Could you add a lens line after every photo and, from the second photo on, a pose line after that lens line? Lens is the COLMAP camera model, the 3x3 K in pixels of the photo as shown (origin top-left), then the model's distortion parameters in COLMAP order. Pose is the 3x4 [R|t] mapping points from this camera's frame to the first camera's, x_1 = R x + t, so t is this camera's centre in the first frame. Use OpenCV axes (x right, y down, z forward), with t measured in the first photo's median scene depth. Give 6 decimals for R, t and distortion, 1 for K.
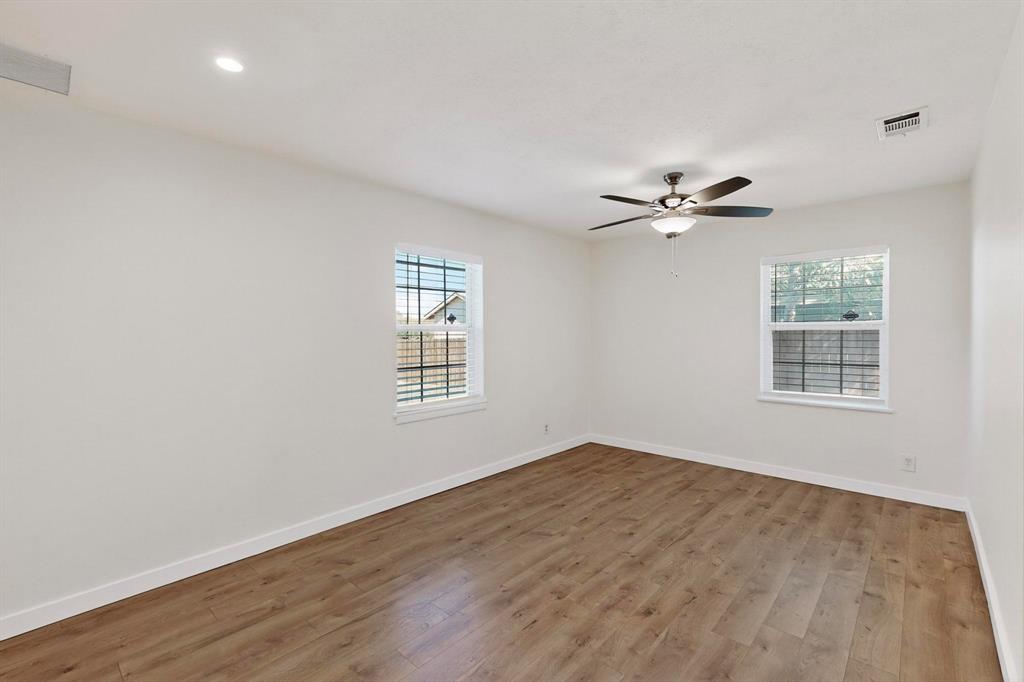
lens RADIAL K [[445.1, 0, 511.0], [0, 445.1, 337.7], [0, 0, 1]] dist [0.002678, -0.000247]
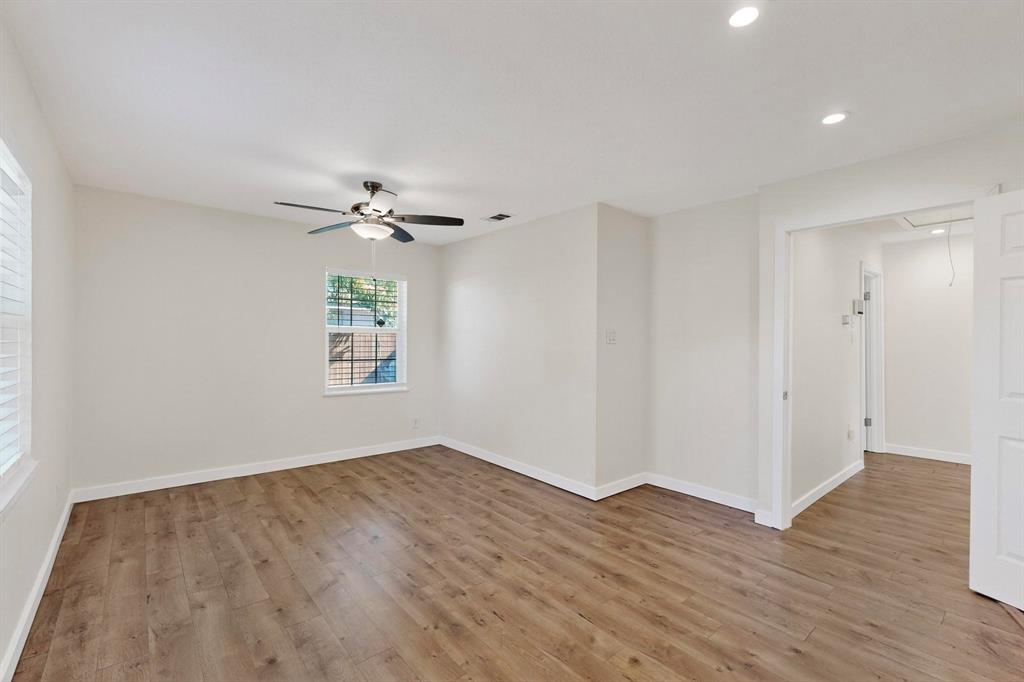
lens RADIAL K [[445.1, 0, 509.8], [0, 445.1, 340.4], [0, 0, 1]] dist [0.002678, -0.000247]
pose [[0.133020, 0.003422, 0.991107, -0.578811], [-0.008250, 0.999963, -0.002345, 0.001998], [-0.991079, -0.007865, 0.133044, 0.494669]]
